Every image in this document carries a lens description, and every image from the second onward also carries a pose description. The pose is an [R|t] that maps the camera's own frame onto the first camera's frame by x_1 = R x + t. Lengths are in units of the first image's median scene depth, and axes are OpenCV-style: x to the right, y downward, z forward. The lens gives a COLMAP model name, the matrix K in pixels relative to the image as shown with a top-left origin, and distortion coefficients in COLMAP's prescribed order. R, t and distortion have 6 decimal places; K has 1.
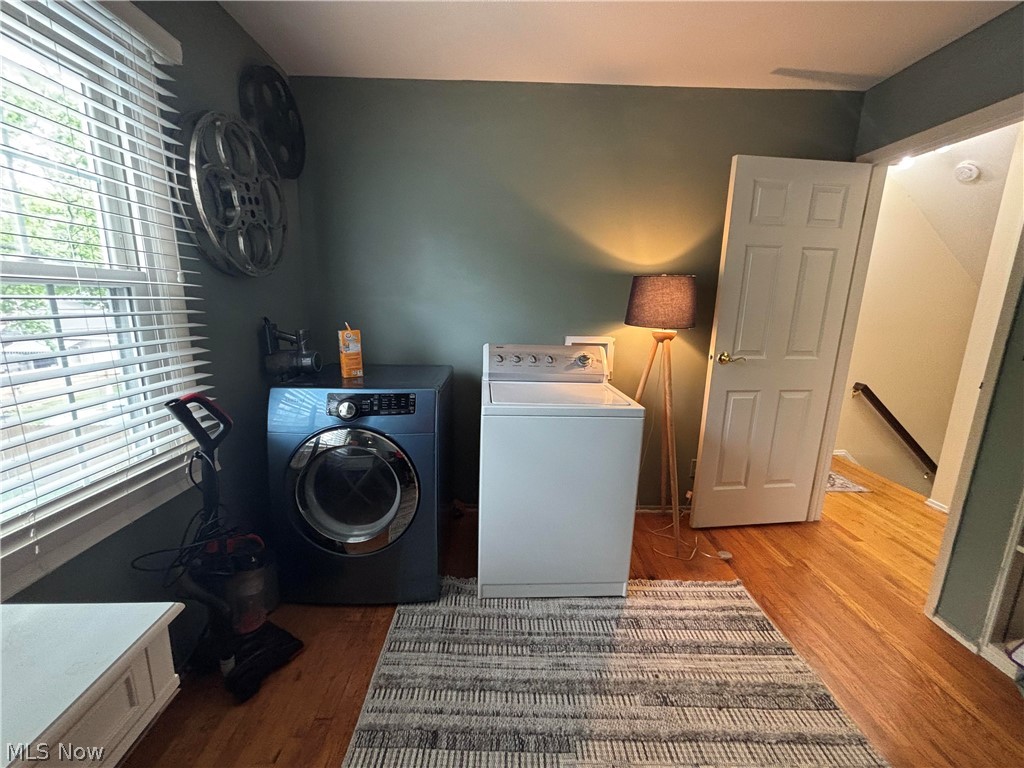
lens RADIAL K [[410.8, 0, 512.9], [0, 410.8, 383.0], [0, 0, 1]] dist [0.000741, -0.001084]
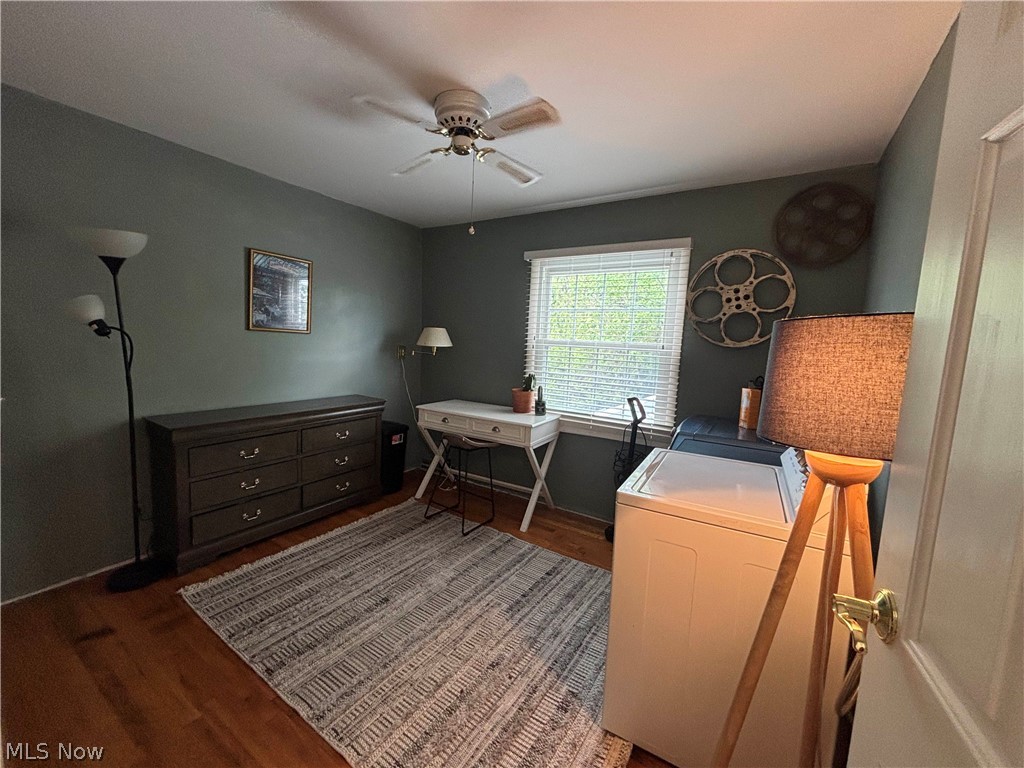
lens RADIAL K [[410.8, 0, 509.3], [0, 410.8, 382.3], [0, 0, 1]] dist [0.000741, -0.001084]
pose [[-0.554574, 0.041227, -0.831113, 1.114413], [-0.218278, 0.956591, 0.193101, -0.253433], [0.802996, 0.288503, -0.521501, 1.194292]]
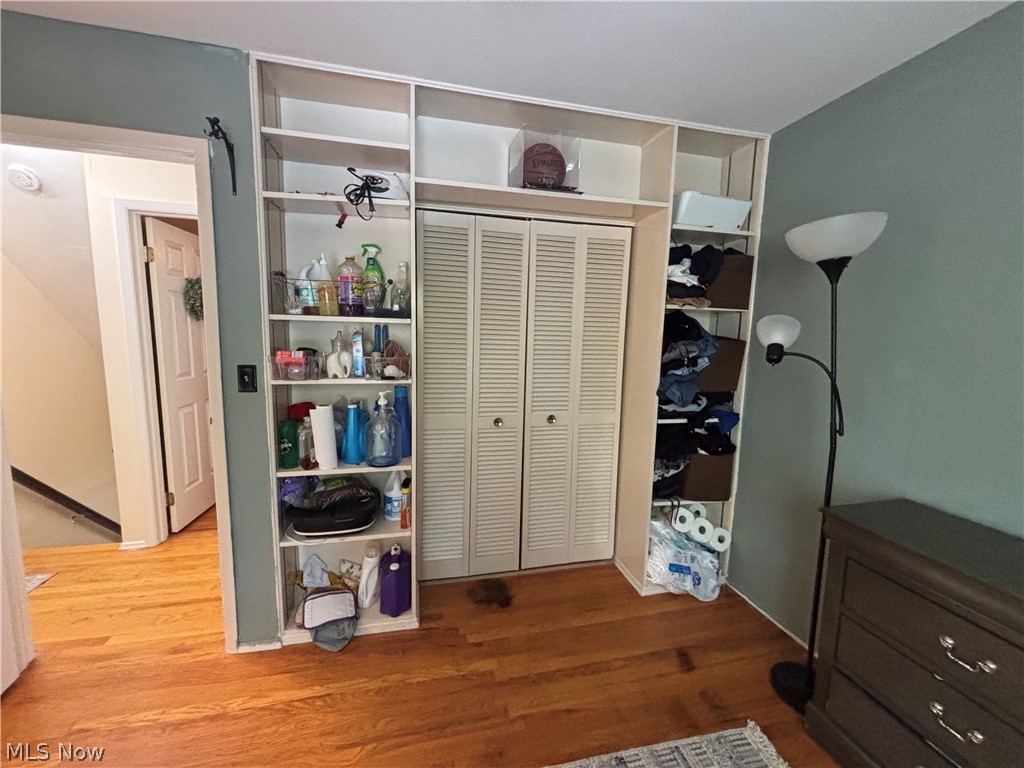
lens RADIAL K [[410.8, 0, 514.7], [0, 410.8, 380.5], [0, 0, 1]] dist [0.000741, -0.001084]
pose [[-0.202485, -0.142071, 0.968925, 0.006510], [0.169456, 0.969411, 0.177555, -0.140741], [-0.964513, 0.200143, -0.172216, 0.414705]]
